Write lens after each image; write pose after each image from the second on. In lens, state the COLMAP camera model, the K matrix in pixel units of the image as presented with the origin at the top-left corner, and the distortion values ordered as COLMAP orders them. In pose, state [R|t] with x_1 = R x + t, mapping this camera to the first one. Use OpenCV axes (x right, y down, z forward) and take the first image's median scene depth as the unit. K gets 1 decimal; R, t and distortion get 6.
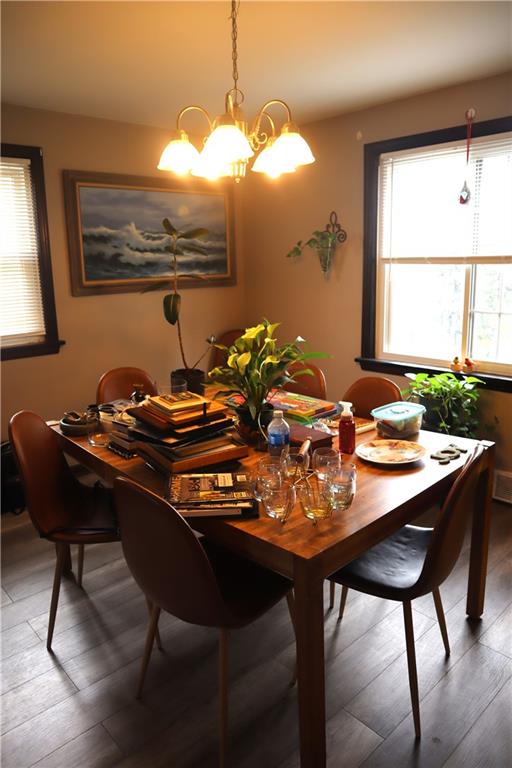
lens RADIAL K [[533.9, 0, 256.0], [0, 533.9, 384.0], [0, 0, 1]] dist [-0.113864, 0.080724]
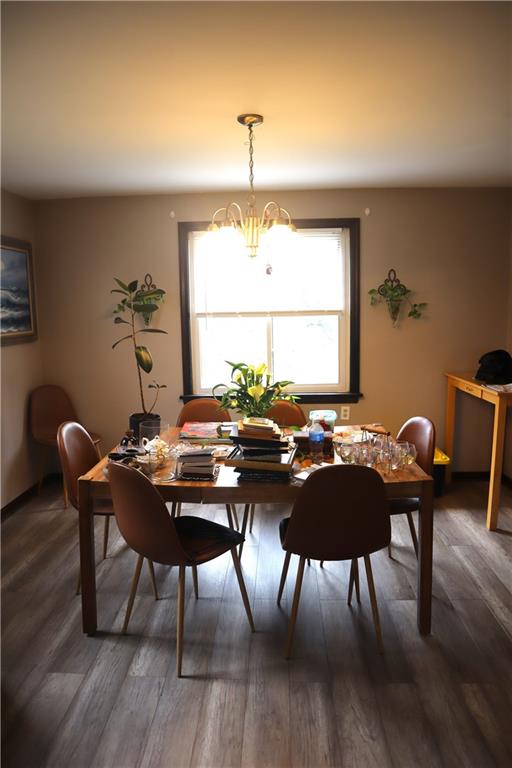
lens RADIAL K [[533.9, 0, 256.0], [0, 533.9, 384.0], [0, 0, 1]] dist [-0.113864, 0.080724]
pose [[0.684776, -0.094130, 0.722649, -0.590997], [0.166713, 0.985561, -0.029600, -0.012915], [-0.709428, 0.140744, 0.690581, 0.057704]]
